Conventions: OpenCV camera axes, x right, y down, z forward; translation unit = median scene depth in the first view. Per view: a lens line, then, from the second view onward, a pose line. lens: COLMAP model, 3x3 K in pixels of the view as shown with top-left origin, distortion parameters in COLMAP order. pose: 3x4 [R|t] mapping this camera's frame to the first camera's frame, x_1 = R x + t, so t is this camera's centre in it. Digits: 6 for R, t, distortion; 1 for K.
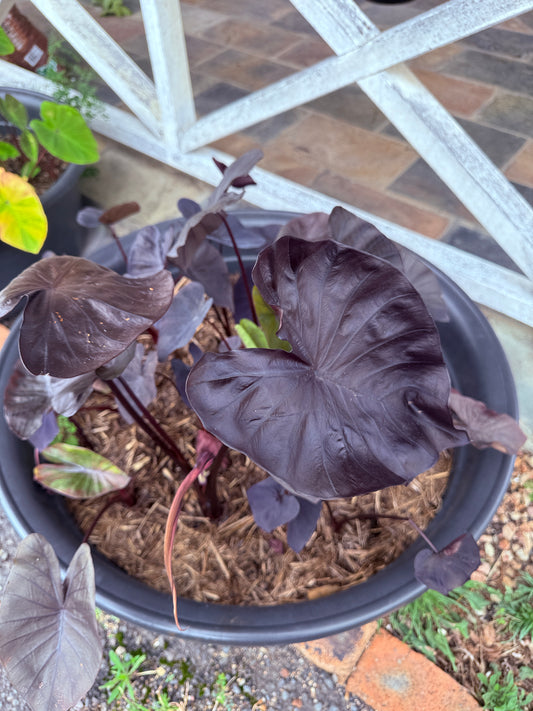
lens RADIAL K [[560.8, 0, 266.5], [0, 560.8, 355.5], [0, 0, 1]] dist [-0.001333, 0.000254]
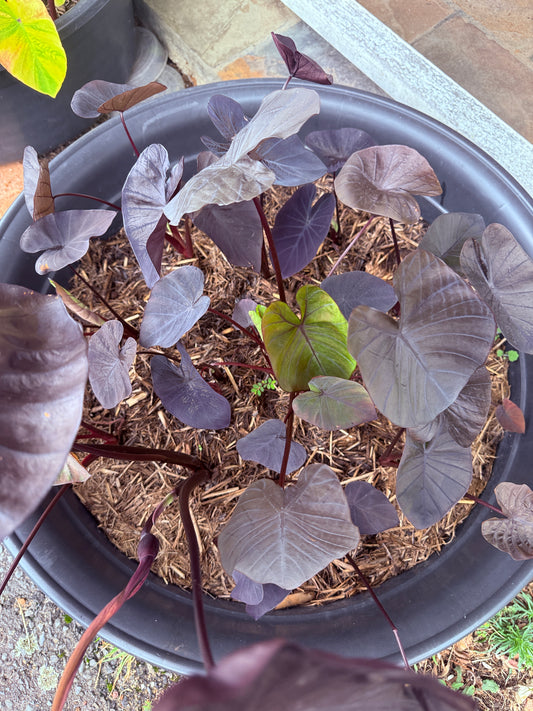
lens RADIAL K [[529.9, 0, 266.5], [0, 529.9, 355.5], [0, 0, 1]] dist [0.009608, 0.004101]
pose [[0.971662, 0.223134, -0.078003, 0.031069], [-0.180410, 0.913282, 0.365197, -0.227904], [0.152726, -0.340776, 0.927656, 0.279830]]
